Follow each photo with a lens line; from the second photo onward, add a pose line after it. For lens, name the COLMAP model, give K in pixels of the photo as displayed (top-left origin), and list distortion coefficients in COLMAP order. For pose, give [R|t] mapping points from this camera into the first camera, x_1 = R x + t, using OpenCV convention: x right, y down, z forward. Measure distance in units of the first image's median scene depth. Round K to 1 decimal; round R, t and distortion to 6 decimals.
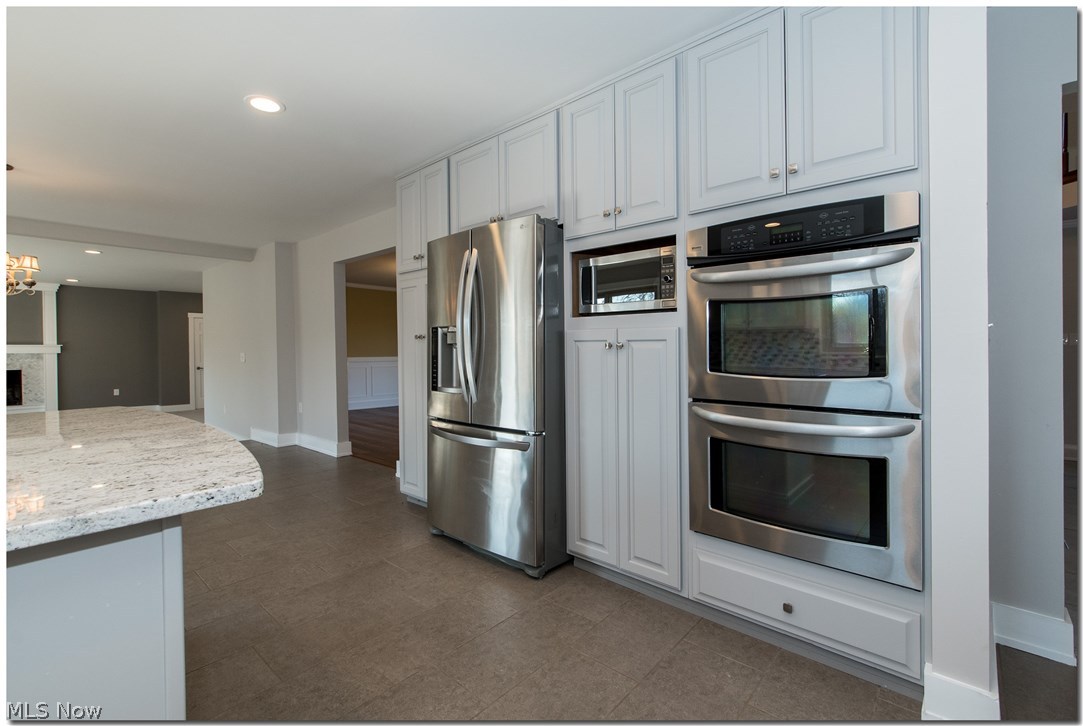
lens RADIAL K [[482.4, 0, 538.1], [0, 482.4, 359.3], [0, 0, 1]] dist [-0.001278, 0.000082]
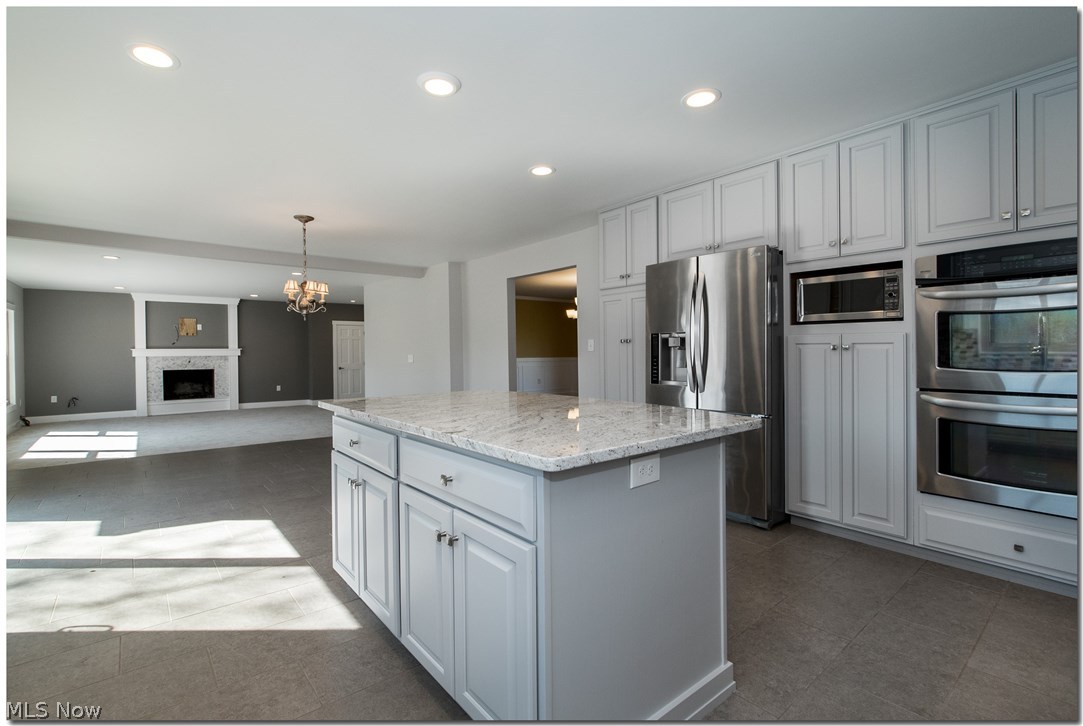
lens RADIAL K [[482.4, 0, 520.2], [0, 482.4, 360.4], [0, 0, 1]] dist [-0.001278, 0.000082]
pose [[0.985670, -0.001728, -0.168677, -0.424450], [0.001671, 0.999998, -0.000477, 0.004861], [0.168678, 0.000189, 0.985671, -0.368332]]
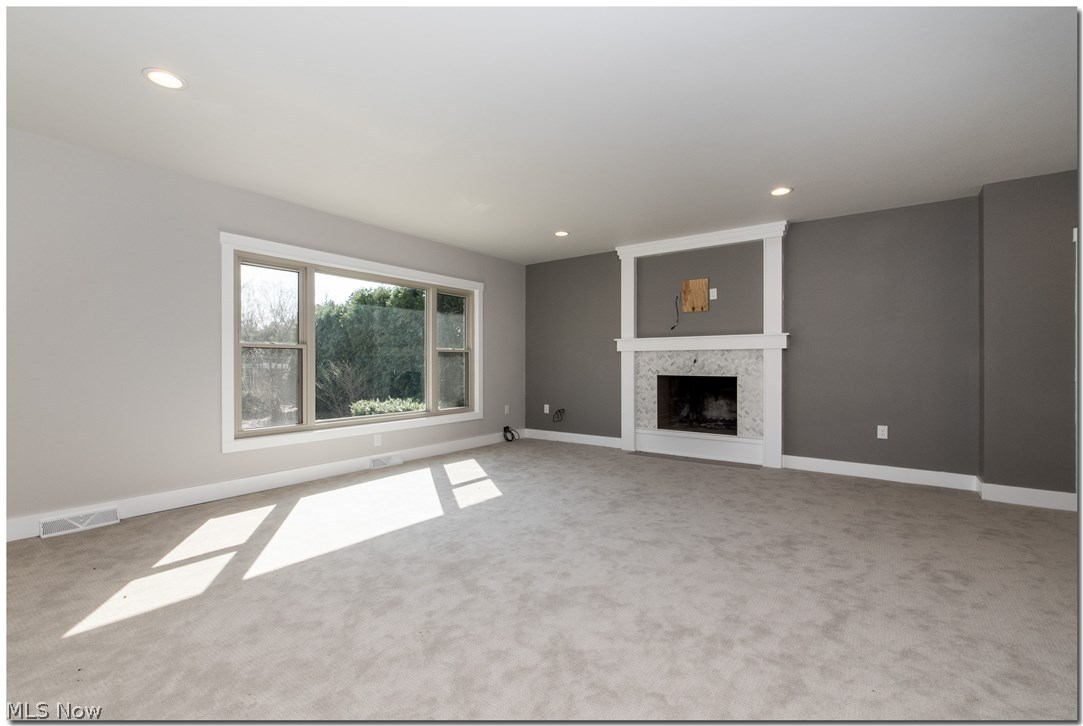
lens RADIAL K [[482.4, 0, 536.5], [0, 482.4, 356.3], [0, 0, 1]] dist [-0.001278, 0.000082]
pose [[0.104048, -0.009949, -0.994522, -2.239785], [-0.016850, 0.999789, -0.011765, 0.034372], [0.994429, 0.017982, 0.103859, 3.091916]]
